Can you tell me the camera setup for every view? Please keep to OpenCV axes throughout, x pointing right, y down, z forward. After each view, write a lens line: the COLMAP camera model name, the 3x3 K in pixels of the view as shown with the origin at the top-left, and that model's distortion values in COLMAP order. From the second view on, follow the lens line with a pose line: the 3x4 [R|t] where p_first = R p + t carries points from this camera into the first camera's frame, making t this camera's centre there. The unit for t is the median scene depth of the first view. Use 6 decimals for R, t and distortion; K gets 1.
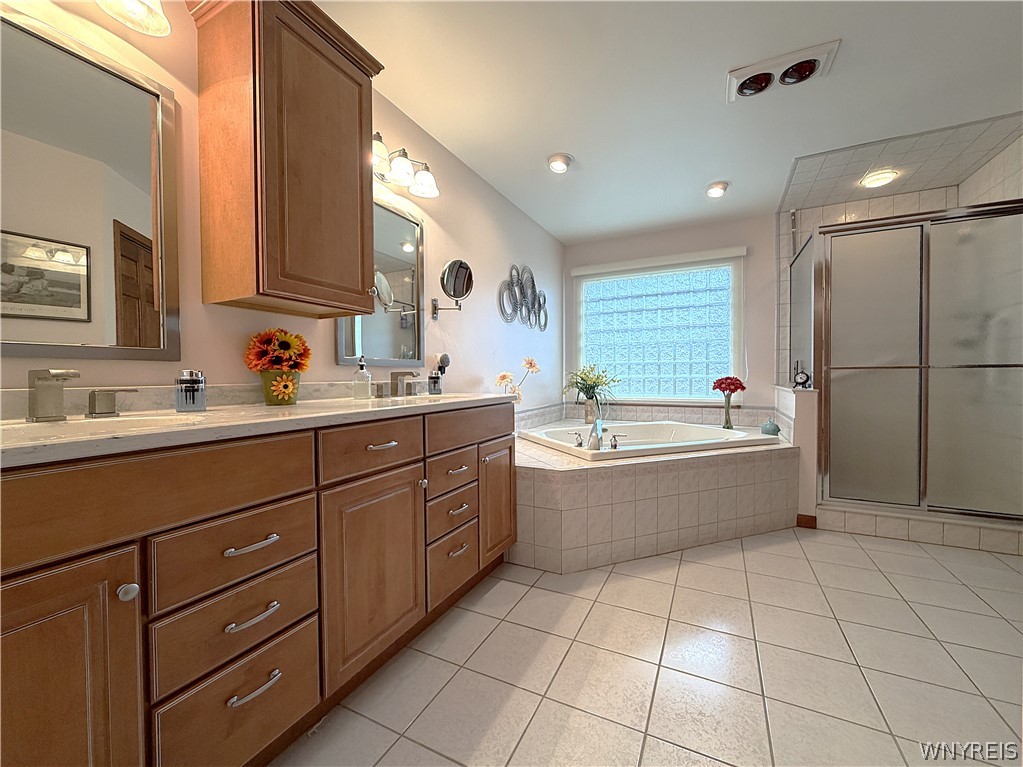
lens RADIAL K [[416.2, 0, 506.4], [0, 416.2, 382.6], [0, 0, 1]] dist [-0.000715, 0.000207]
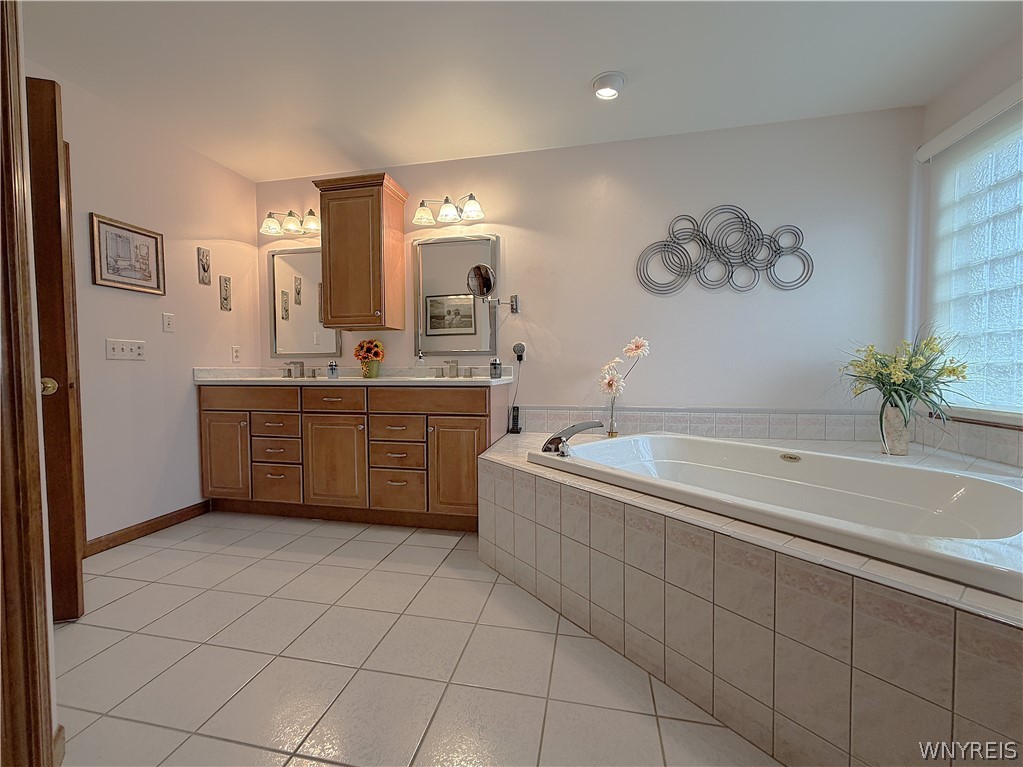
lens RADIAL K [[416.2, 0, 506.4], [0, 416.2, 382.6], [0, 0, 1]] dist [-0.000715, 0.000207]
pose [[0.265576, 0.043409, -0.963112, 0.651096], [-0.011492, 0.999057, 0.041861, -0.005572], [0.964021, -0.000050, 0.265825, 0.468414]]
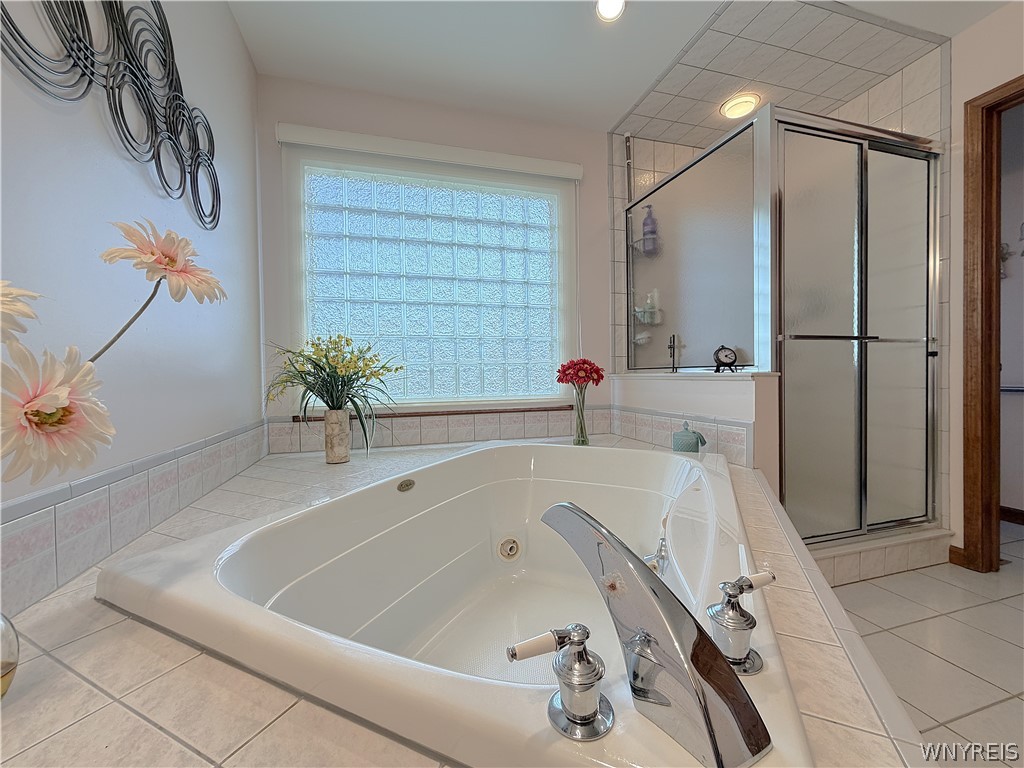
lens RADIAL K [[409.8, 0, 508.6], [0, 409.8, 382.3], [0, 0, 1]] dist [0.000243, 0.000262]
pose [[0.725703, -0.017154, 0.687795, 0.033851], [0.023791, 0.999717, -0.000169, 0.017566], [-0.687597, 0.016486, 0.725905, 0.627169]]
